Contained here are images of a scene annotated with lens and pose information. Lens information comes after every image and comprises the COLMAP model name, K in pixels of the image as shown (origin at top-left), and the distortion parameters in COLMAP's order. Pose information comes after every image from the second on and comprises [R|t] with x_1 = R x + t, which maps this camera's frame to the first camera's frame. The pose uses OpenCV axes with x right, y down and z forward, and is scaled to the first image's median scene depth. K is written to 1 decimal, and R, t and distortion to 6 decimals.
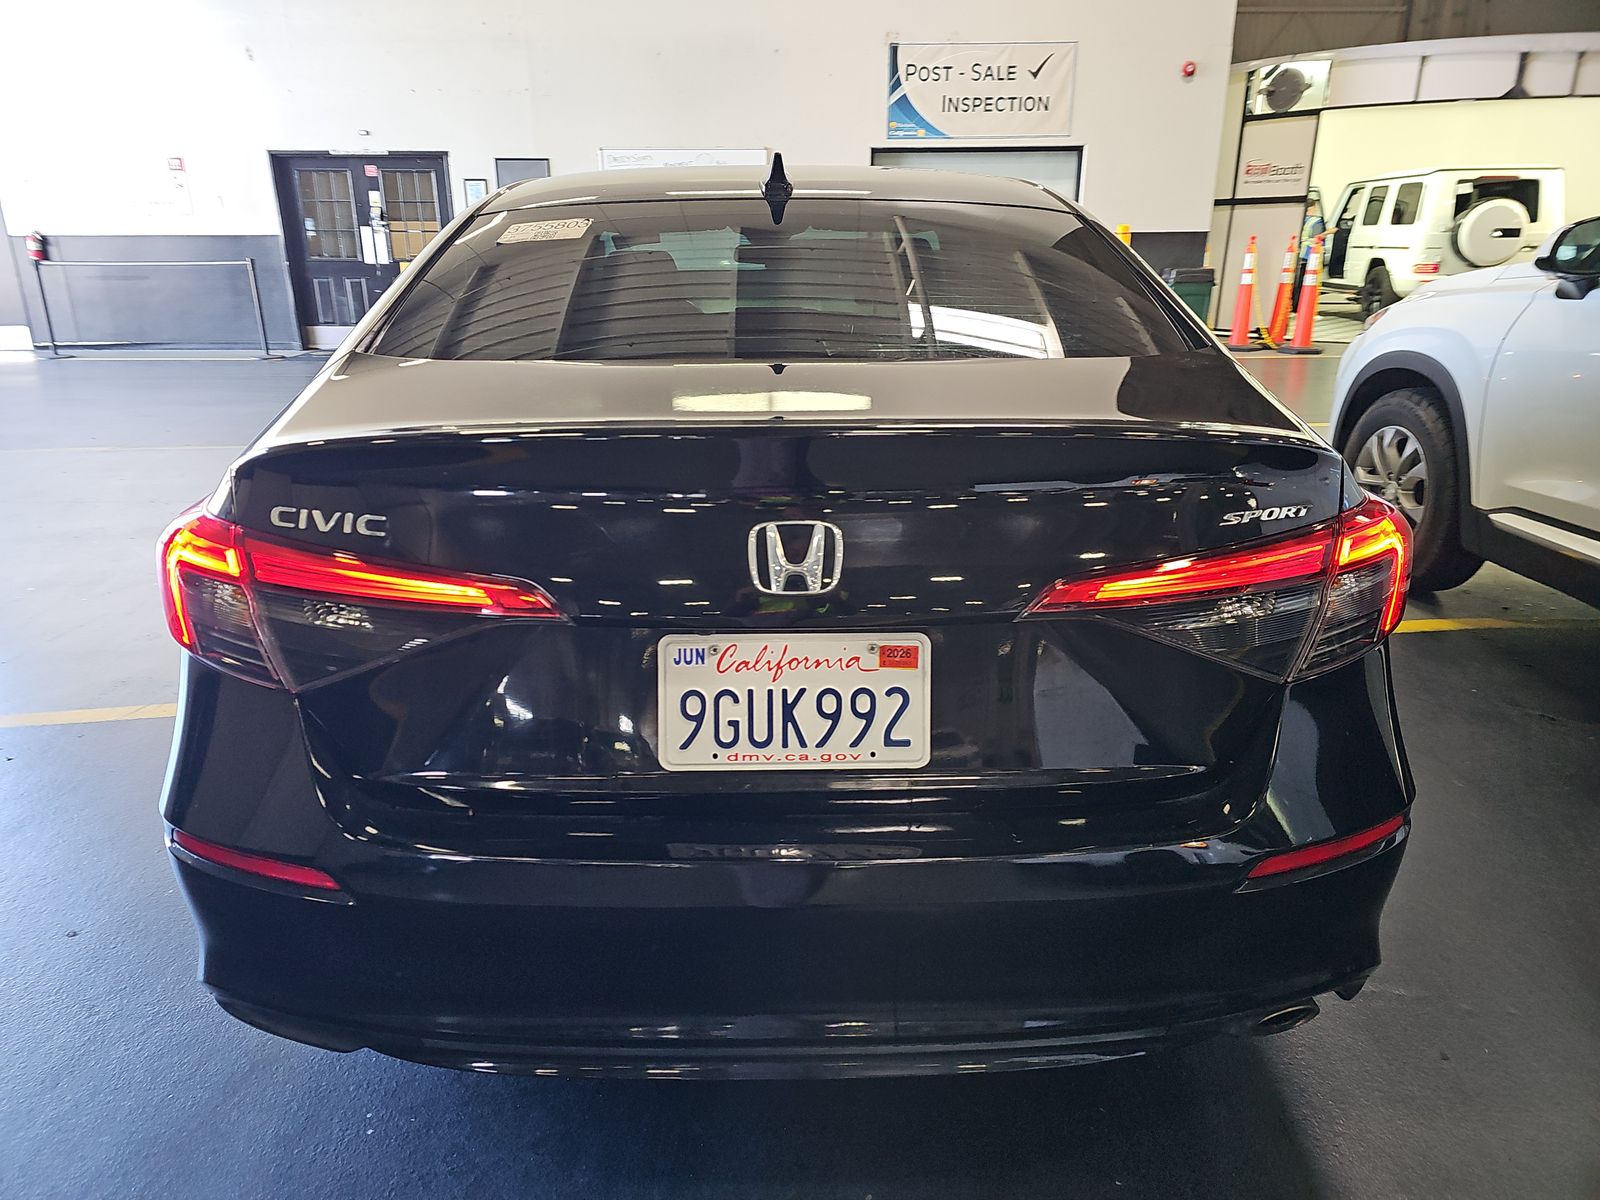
lens RADIAL K [[1071.3, 0, 802.7], [0, 1071.3, 595.8], [0, 0, 1]] dist [0.025321, -0.022968]
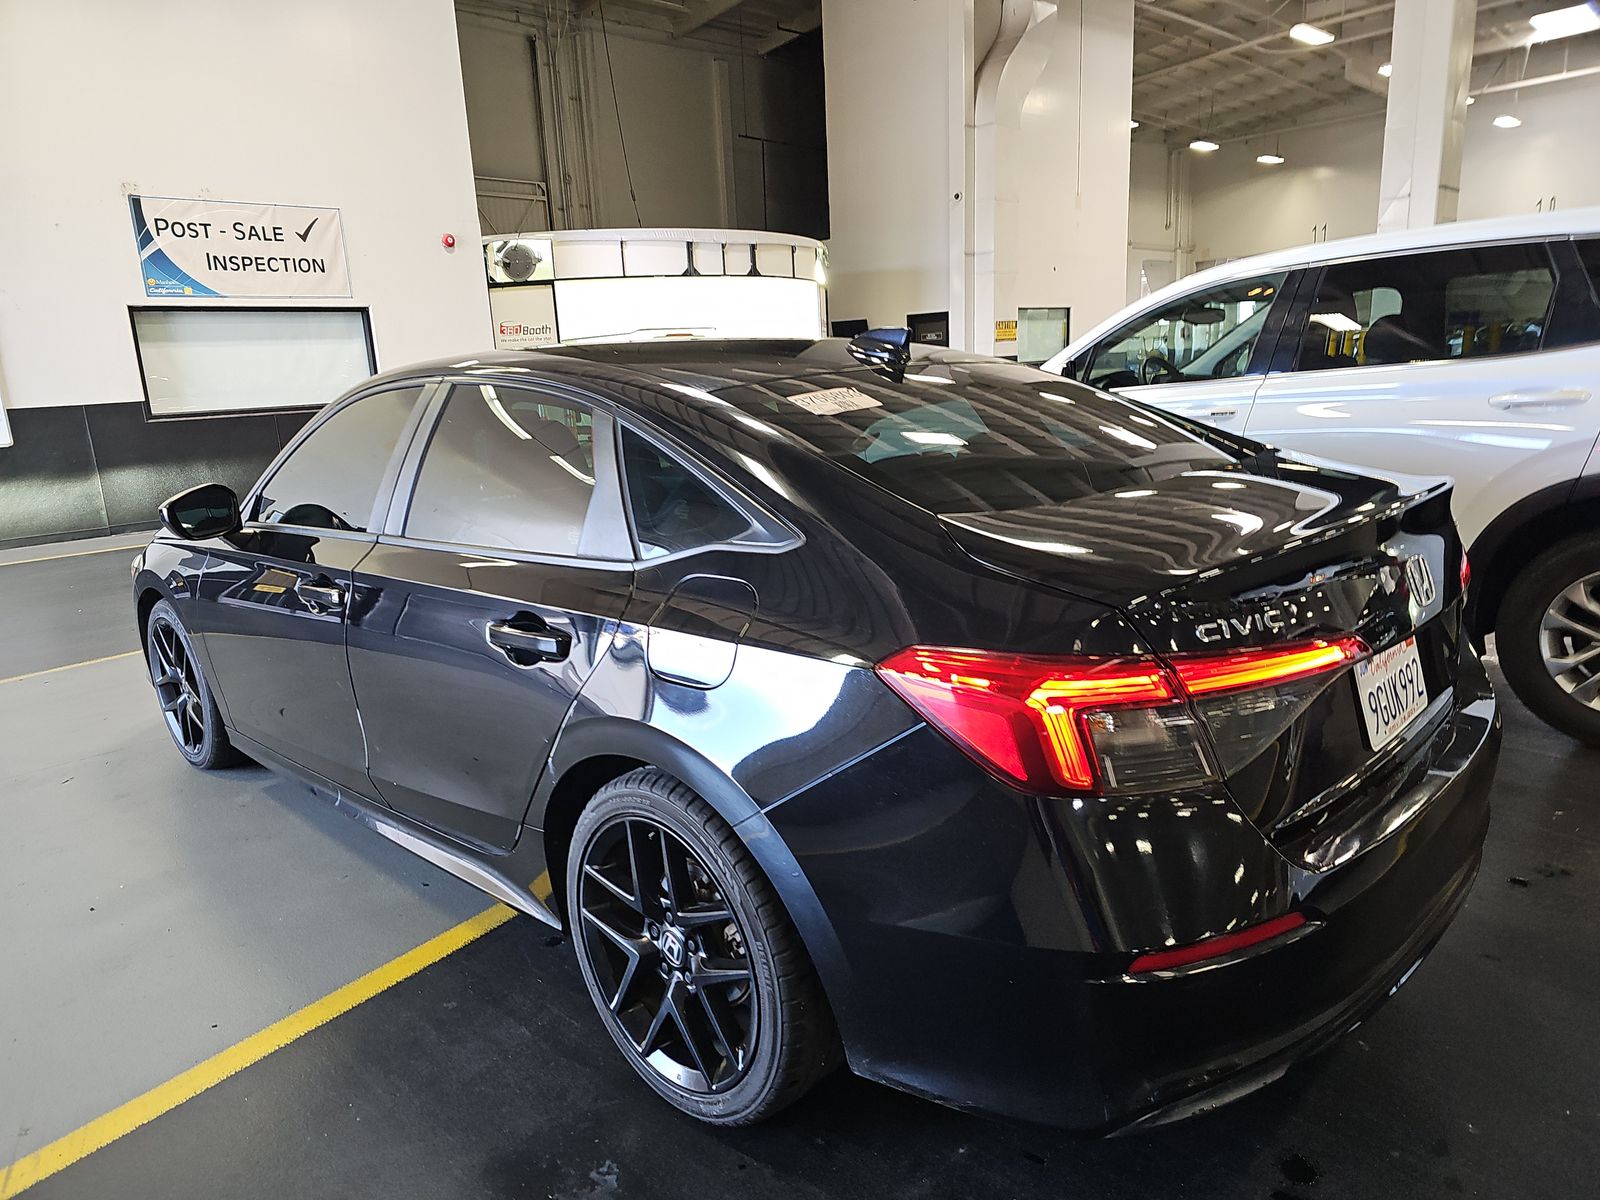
lens RADIAL K [[1071.3, 0, 792.4], [0, 1071.3, 597.3], [0, 0, 1]] dist [0.025321, -0.022968]
pose [[0.691621, -0.181101, 0.699187, -0.221520], [0.271098, 0.962366, -0.018896, -0.029141], [-0.669452, 0.202617, 0.714689, 0.067021]]
